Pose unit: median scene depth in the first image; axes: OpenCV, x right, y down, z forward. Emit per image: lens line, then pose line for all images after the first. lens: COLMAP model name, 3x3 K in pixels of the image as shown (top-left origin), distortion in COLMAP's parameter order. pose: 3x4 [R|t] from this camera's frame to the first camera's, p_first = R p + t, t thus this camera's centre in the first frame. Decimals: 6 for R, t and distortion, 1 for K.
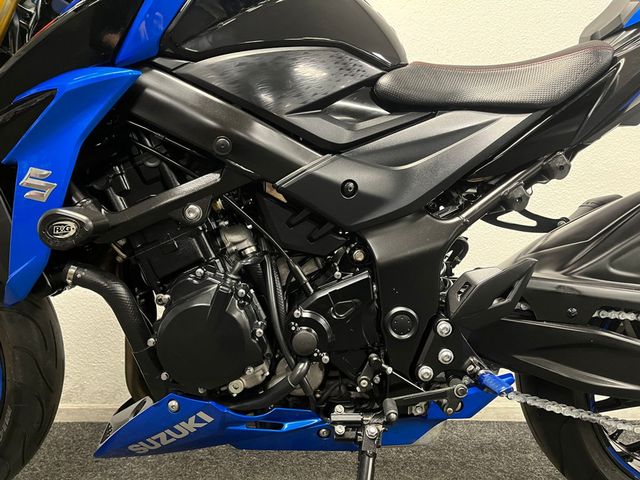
lens RADIAL K [[486.2, 0, 322.4], [0, 486.2, 241.2], [0, 0, 1]] dist [0.019508, -0.007404]
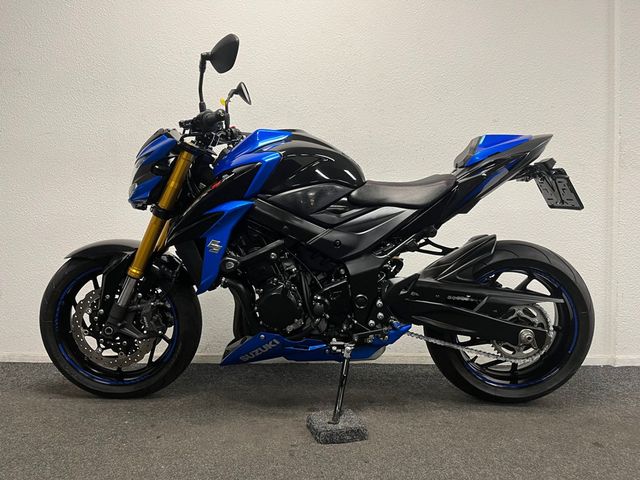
lens RADIAL K [[486.2, 0, 316.9], [0, 486.2, 238.1], [0, 0, 1]] dist [0.019508, -0.007404]
pose [[0.999436, -0.005963, -0.033035, 0.033187], [0.006083, 0.999975, 0.003537, -0.138443], [0.033013, -0.003736, 0.999448, -1.286747]]
